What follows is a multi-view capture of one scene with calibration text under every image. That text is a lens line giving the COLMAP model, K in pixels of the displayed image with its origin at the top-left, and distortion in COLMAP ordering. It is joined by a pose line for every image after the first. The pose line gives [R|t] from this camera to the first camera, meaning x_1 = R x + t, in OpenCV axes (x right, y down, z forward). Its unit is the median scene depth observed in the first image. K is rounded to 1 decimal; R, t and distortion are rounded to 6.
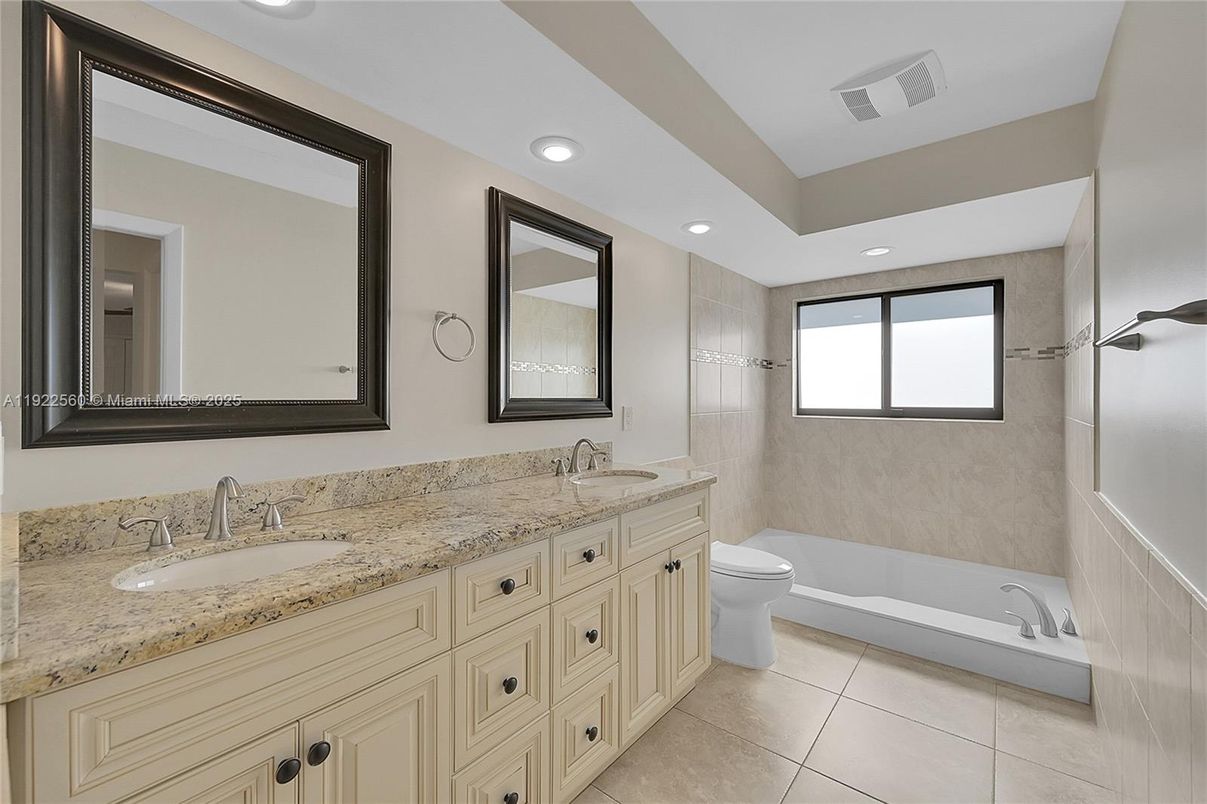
lens RADIAL K [[486.8, 0, 595.4], [0, 486.8, 397.4], [0, 0, 1]] dist [0.001294, 0.000271]
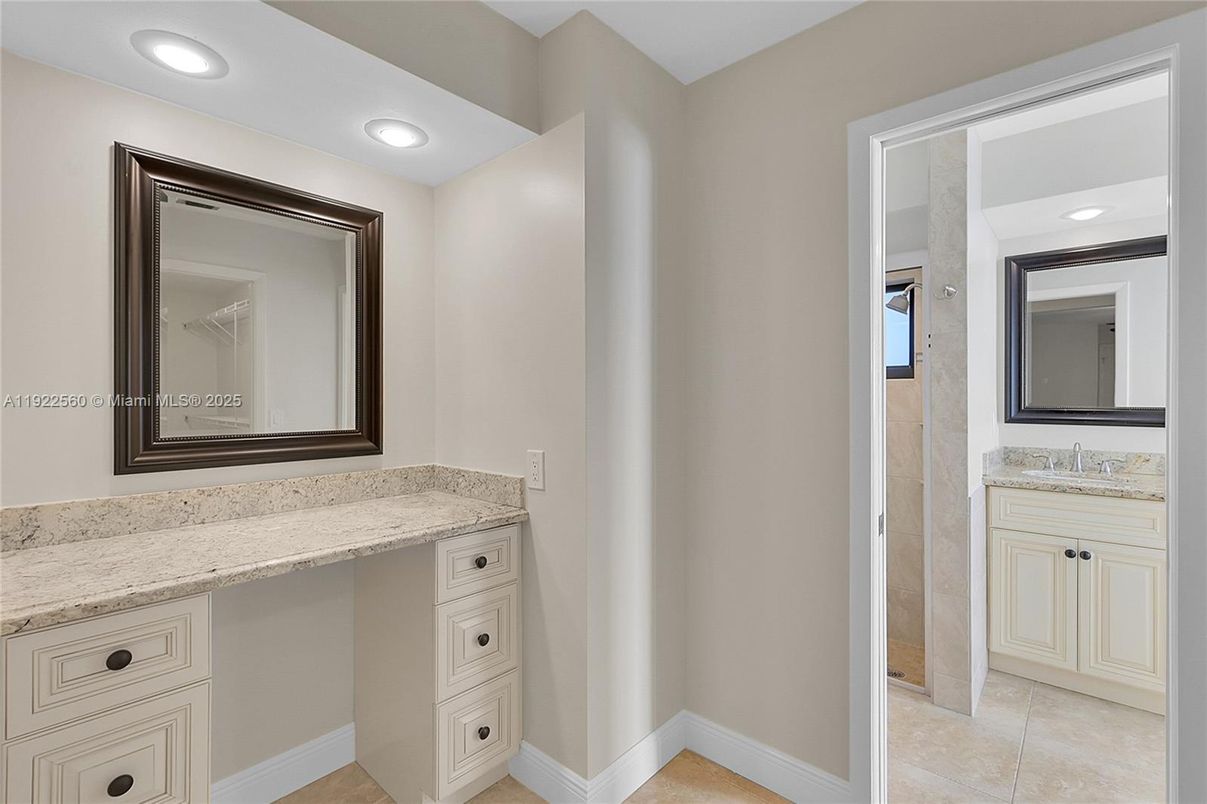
lens RADIAL K [[567.1, 0, 604.0], [0, 567.1, 394.3], [0, 0, 1]] dist [0.000806, 0.000226]
pose [[-0.022117, -0.001450, -0.999754, 1.940033], [0.001937, 0.999997, -0.001493, -0.053825], [0.999754, -0.001969, -0.022114, -1.110395]]
